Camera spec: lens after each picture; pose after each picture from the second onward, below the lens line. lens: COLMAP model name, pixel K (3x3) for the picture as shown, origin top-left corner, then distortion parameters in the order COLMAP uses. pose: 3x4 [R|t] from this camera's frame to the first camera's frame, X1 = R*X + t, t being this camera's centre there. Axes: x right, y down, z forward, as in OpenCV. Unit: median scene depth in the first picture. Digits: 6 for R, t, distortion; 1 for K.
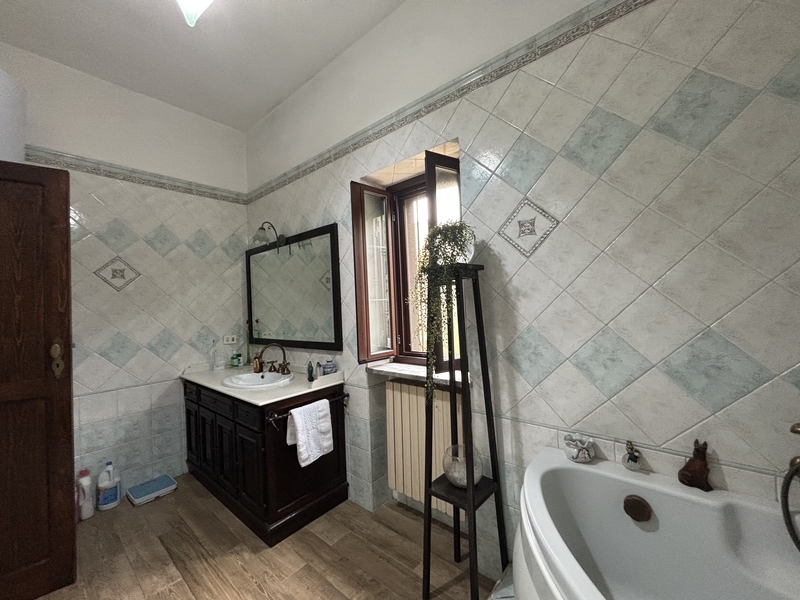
lens RADIAL K [[321.9, 0, 400.0], [0, 321.9, 300.0], [0, 0, 1]] dist [-0.001027, -0.000252]
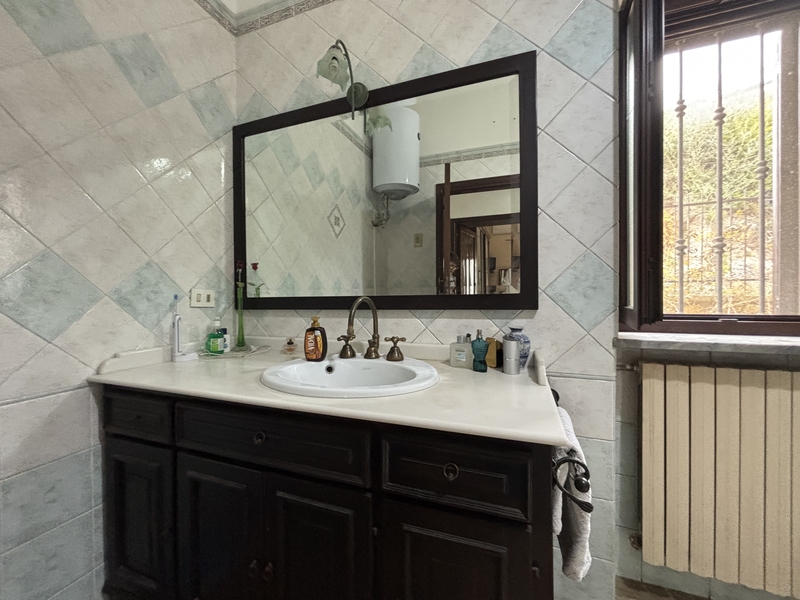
lens RADIAL K [[321.1, 0, 400.4], [0, 321.1, 297.3], [0, 0, 1]] dist [0.001402, -0.000805]
pose [[0.938042, 0.031130, 0.345121, -0.443253], [-0.034957, 0.999377, 0.004869, 0.116011], [-0.344754, -0.016632, 0.938546, 0.479041]]
